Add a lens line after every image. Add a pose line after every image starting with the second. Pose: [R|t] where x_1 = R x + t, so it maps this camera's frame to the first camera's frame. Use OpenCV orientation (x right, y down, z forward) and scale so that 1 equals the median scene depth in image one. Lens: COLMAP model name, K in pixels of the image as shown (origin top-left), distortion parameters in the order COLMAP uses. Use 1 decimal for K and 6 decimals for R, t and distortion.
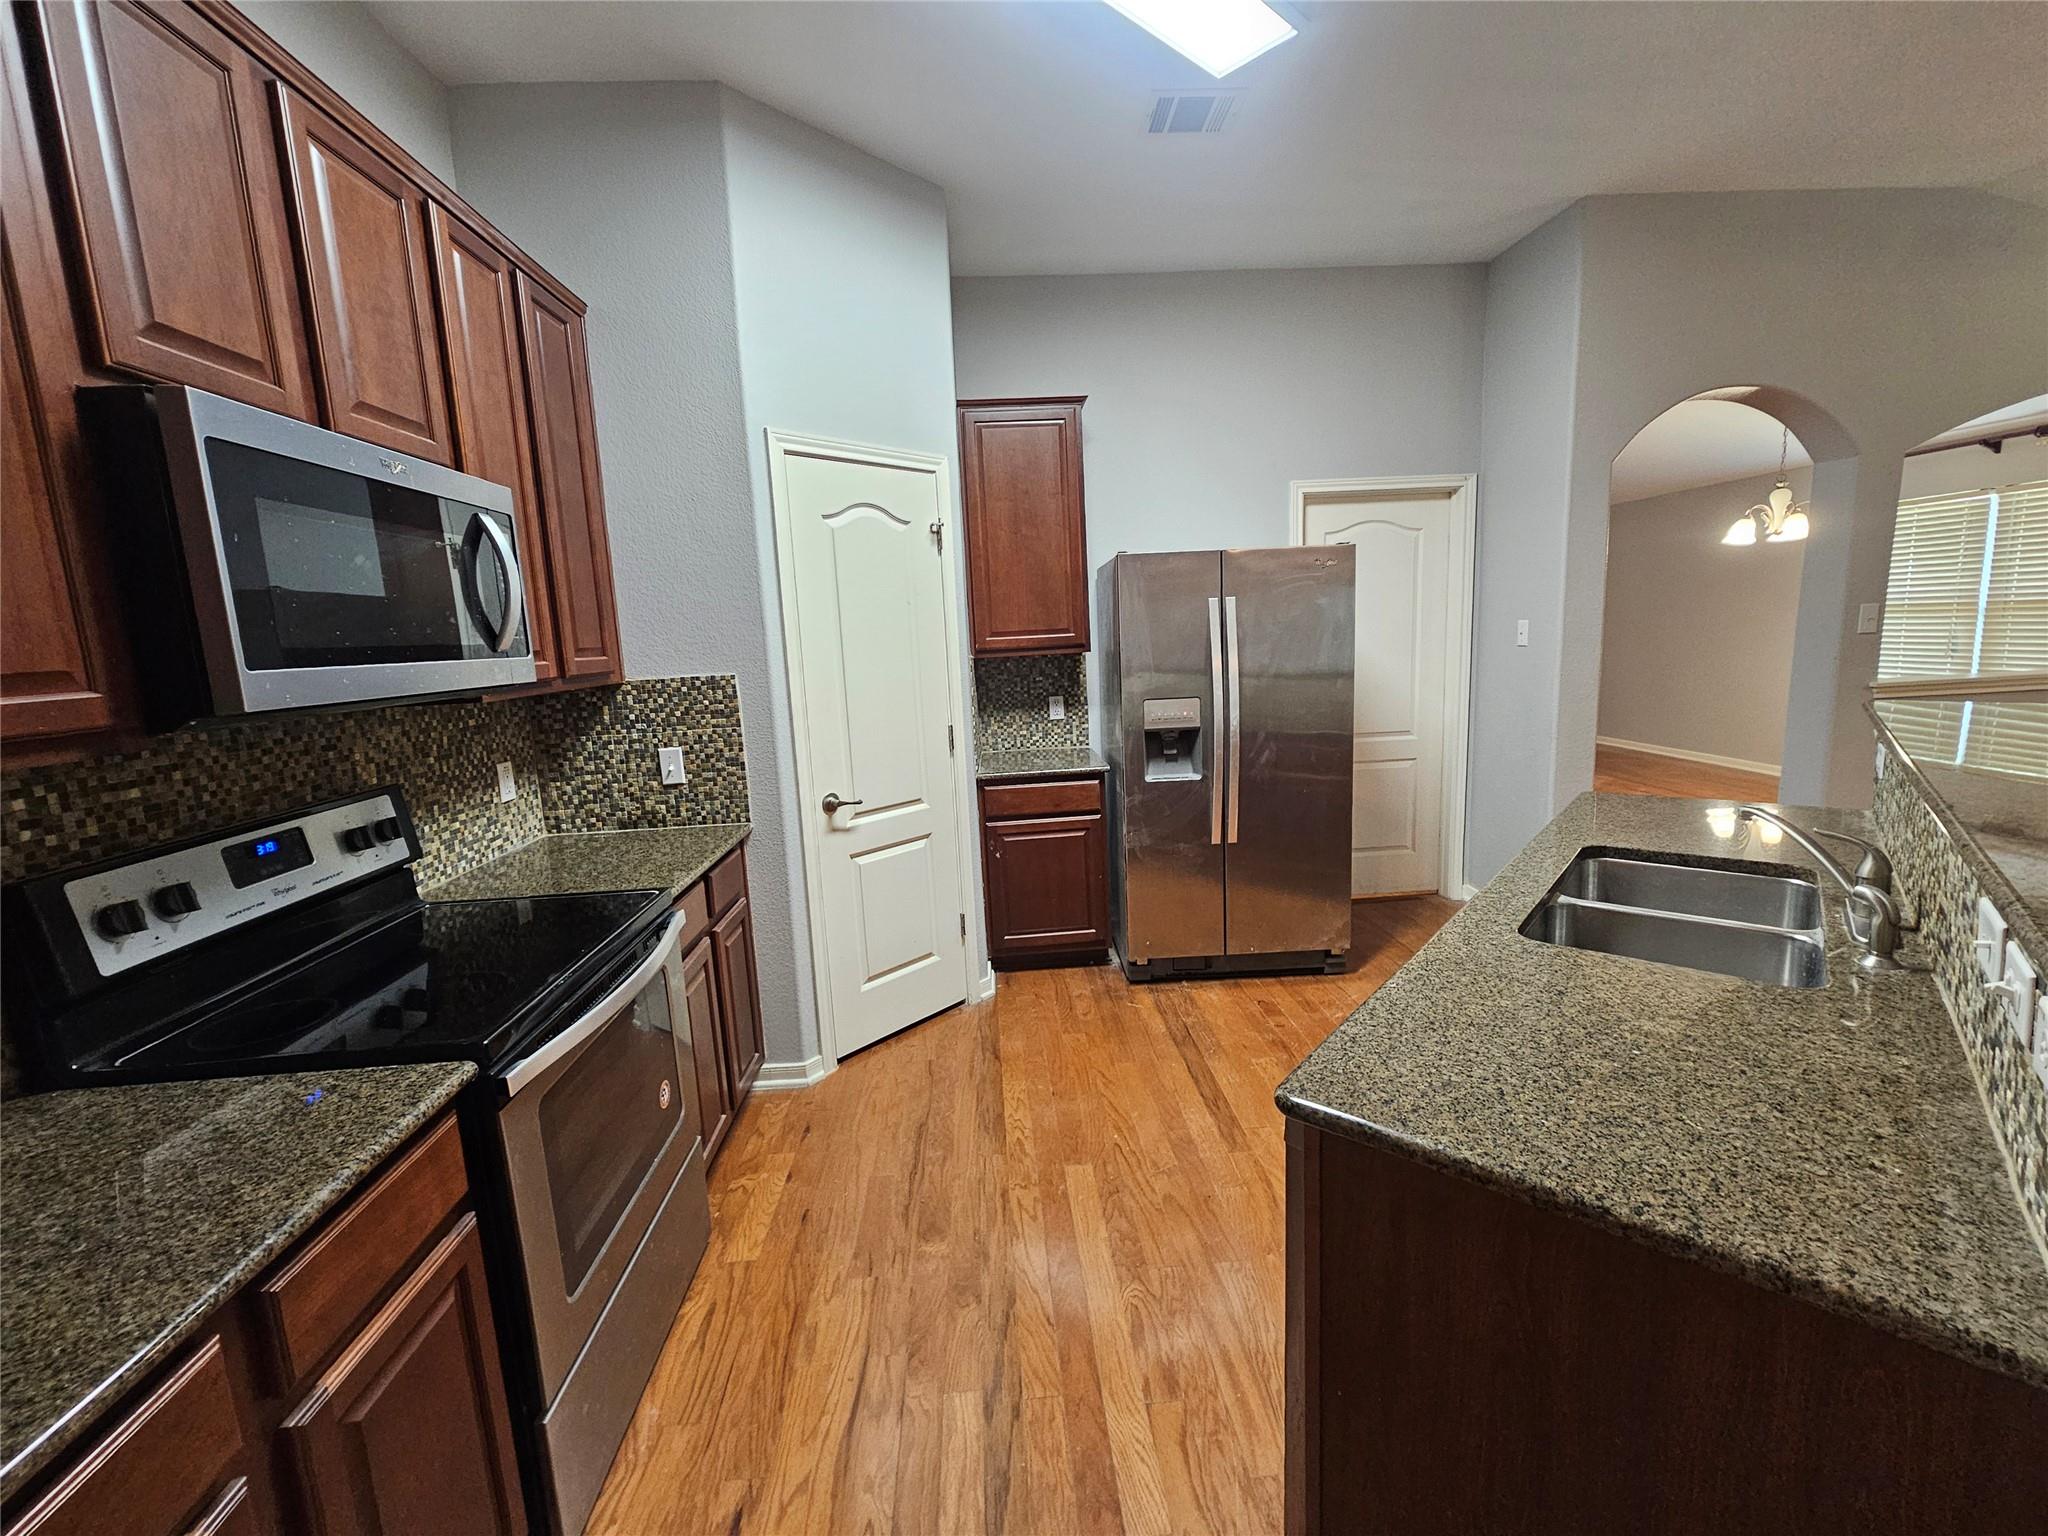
lens RADIAL K [[839.9, 0, 1029.0], [0, 839.9, 760.1], [0, 0, 1]] dist [-0.002102, -0.000392]
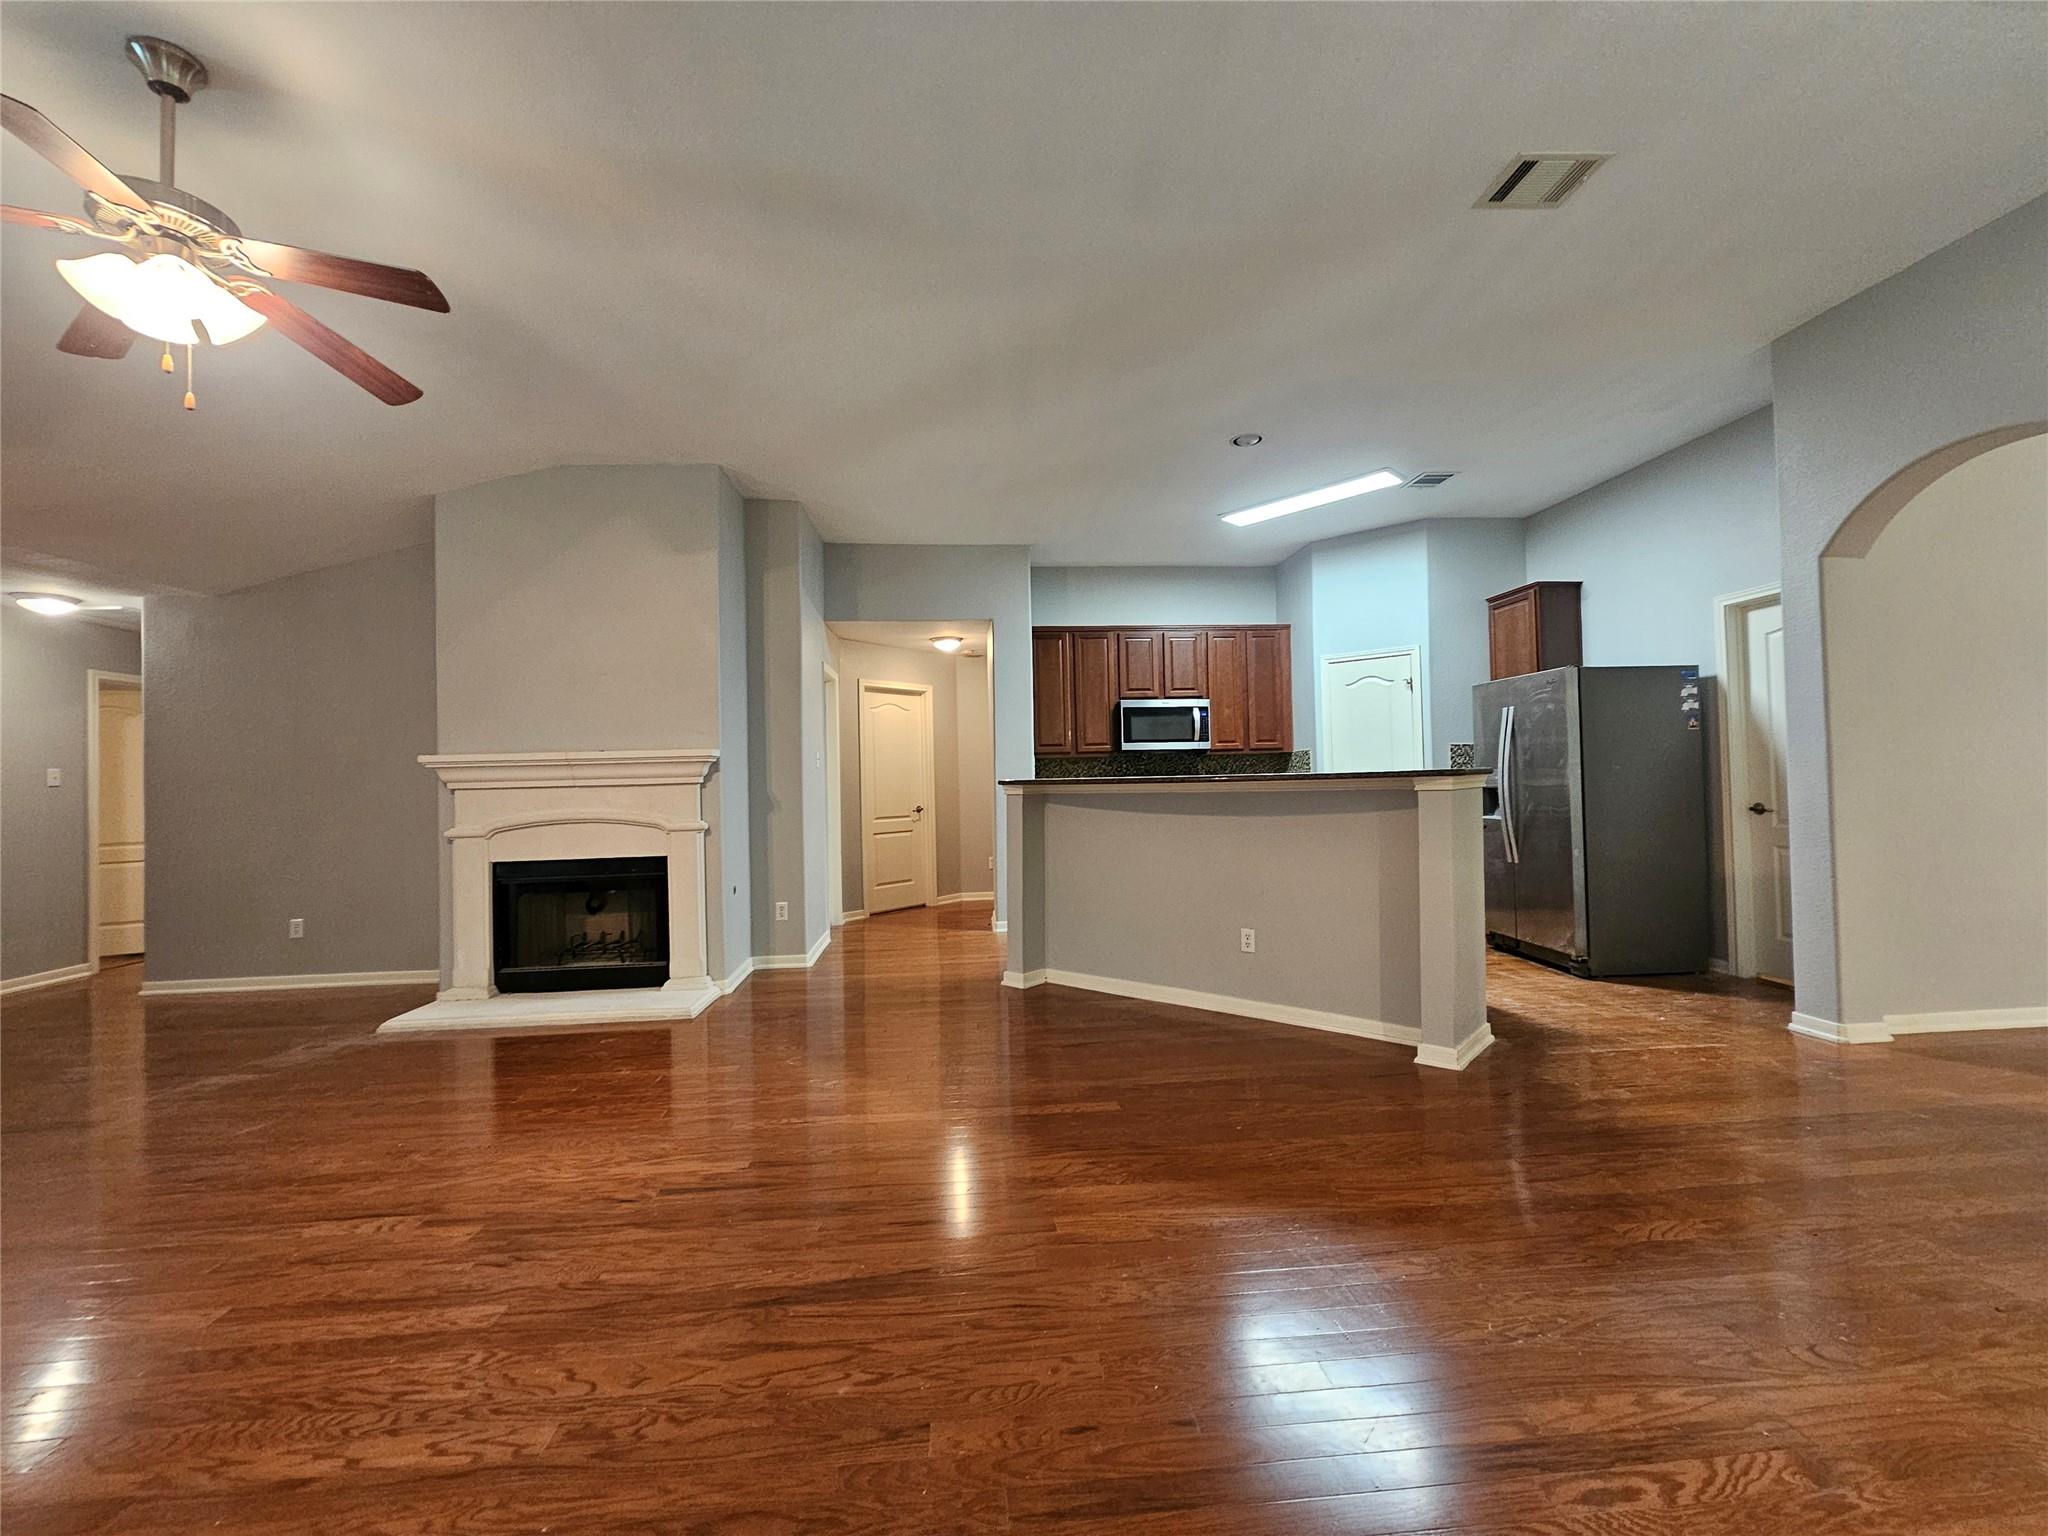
lens RADIAL K [[838.9, 0, 1022.9], [0, 838.9, 764.9], [0, 0, 1]] dist [-0.001265, -0.000243]
pose [[0.025287, 0.025153, -0.999364, 1.765983], [-0.131383, 0.991096, 0.021621, 0.005435], [0.991009, 0.130752, 0.028366, 0.033337]]
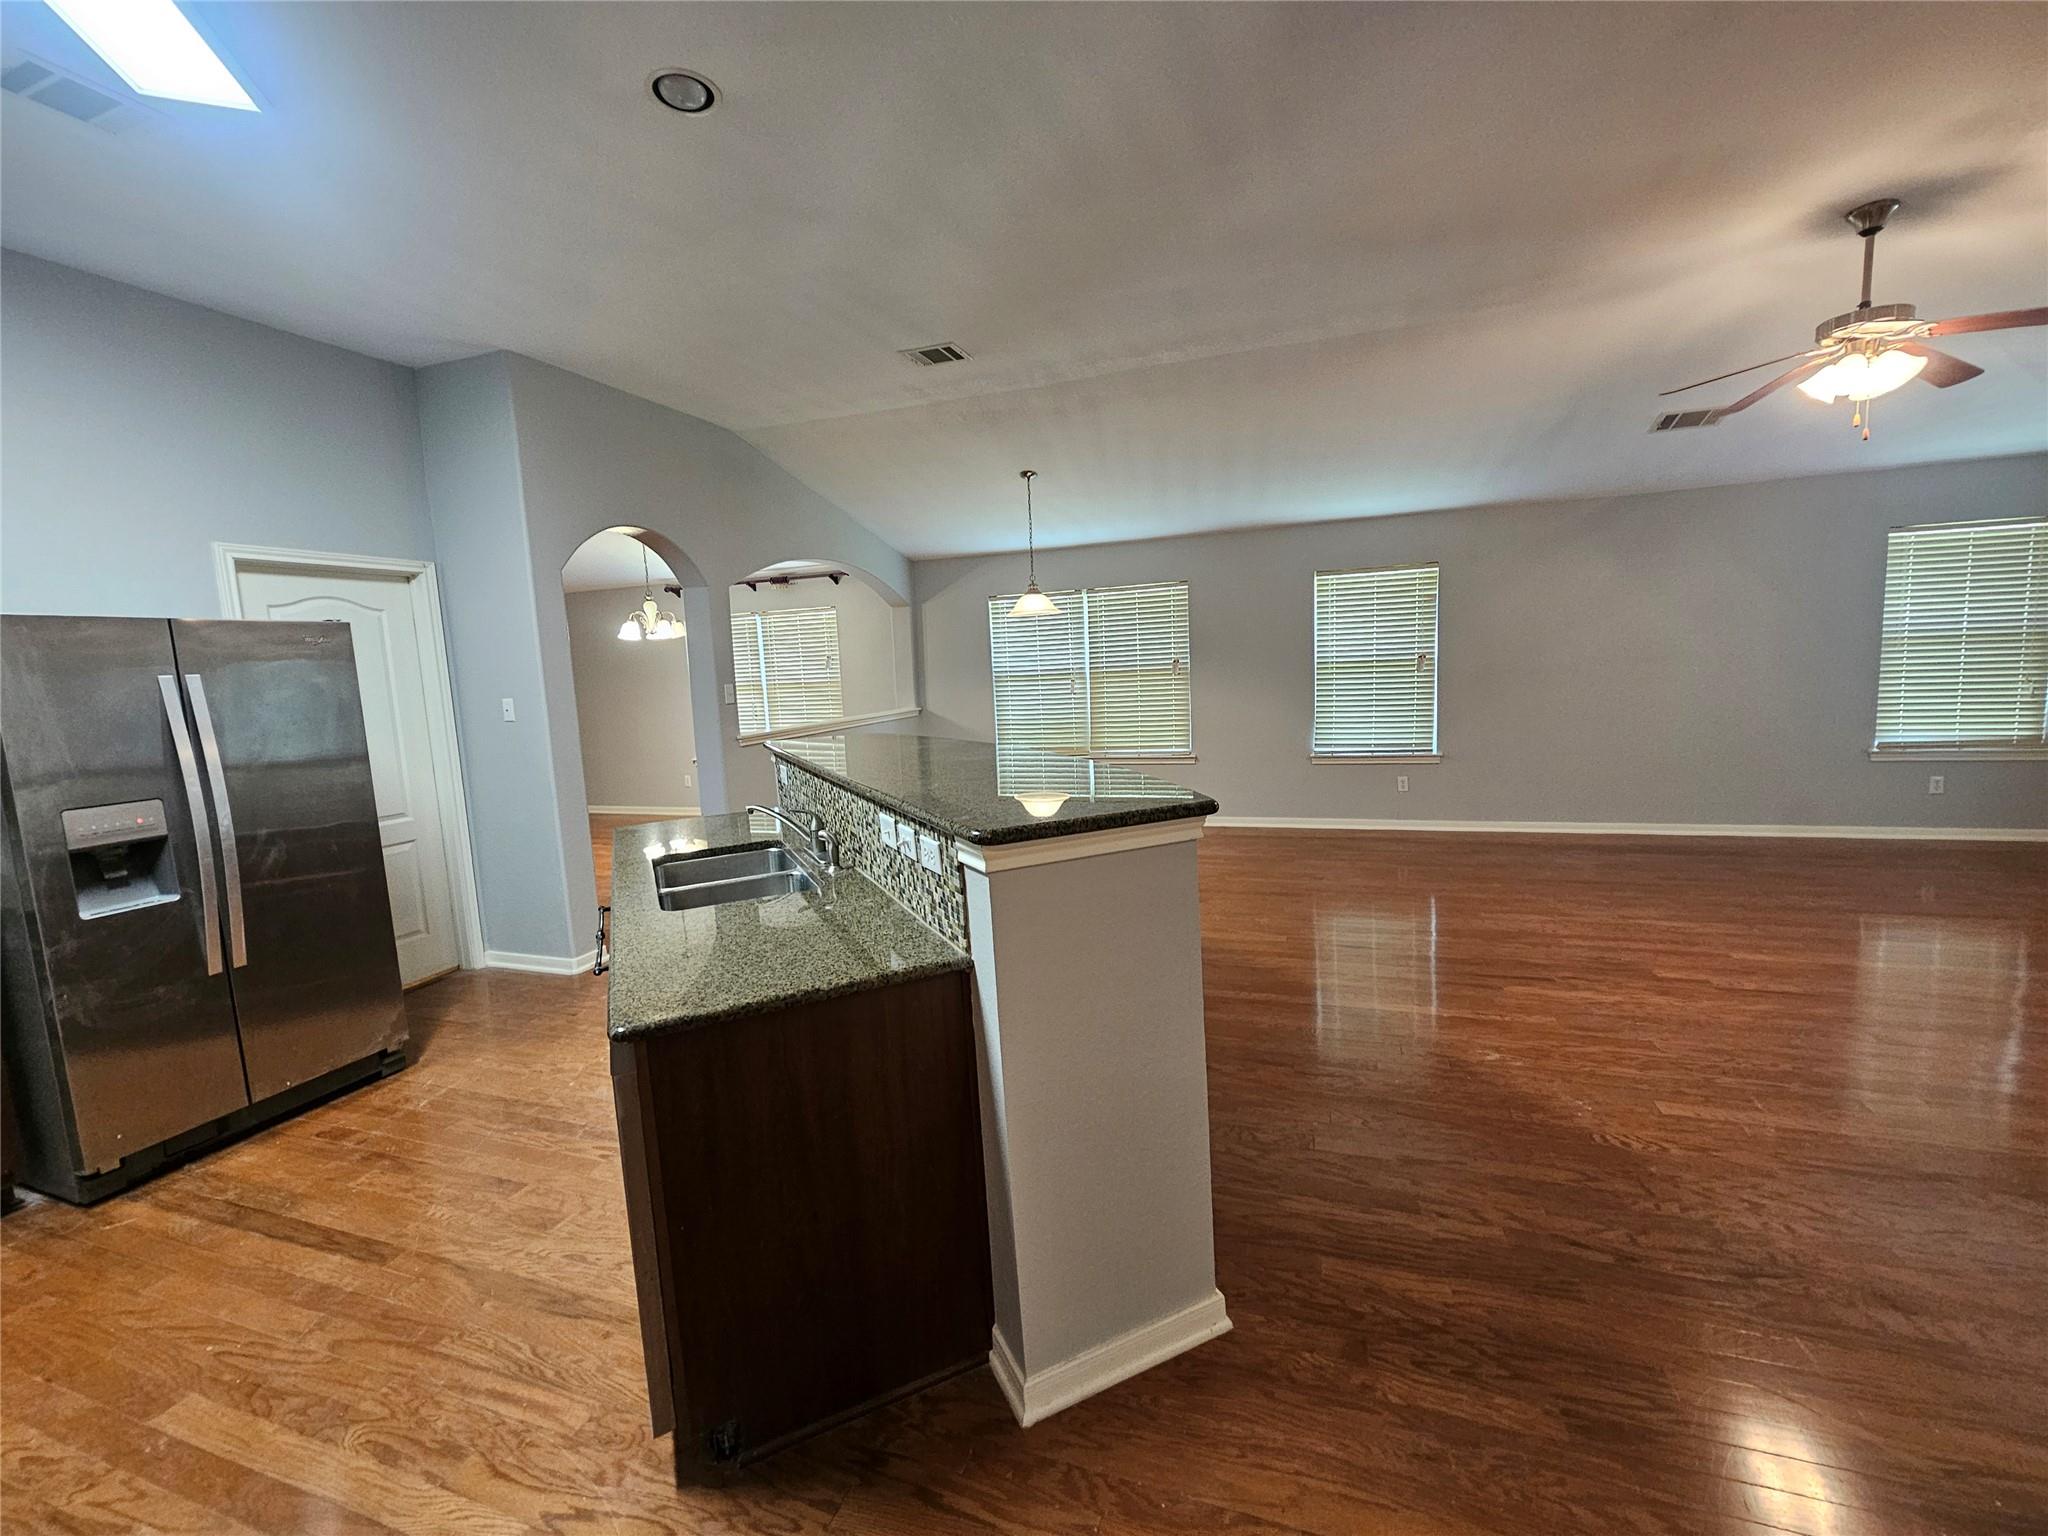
lens RADIAL K [[838.9, 0, 1022.9], [0, 838.9, 764.9], [0, 0, 1]] dist [-0.001265, -0.000243]
pose [[0.389292, -0.086250, 0.917067, -0.201288], [0.171131, 0.985045, 0.019999, 0.017928], [-0.905078, 0.149153, 0.398230, -0.062466]]
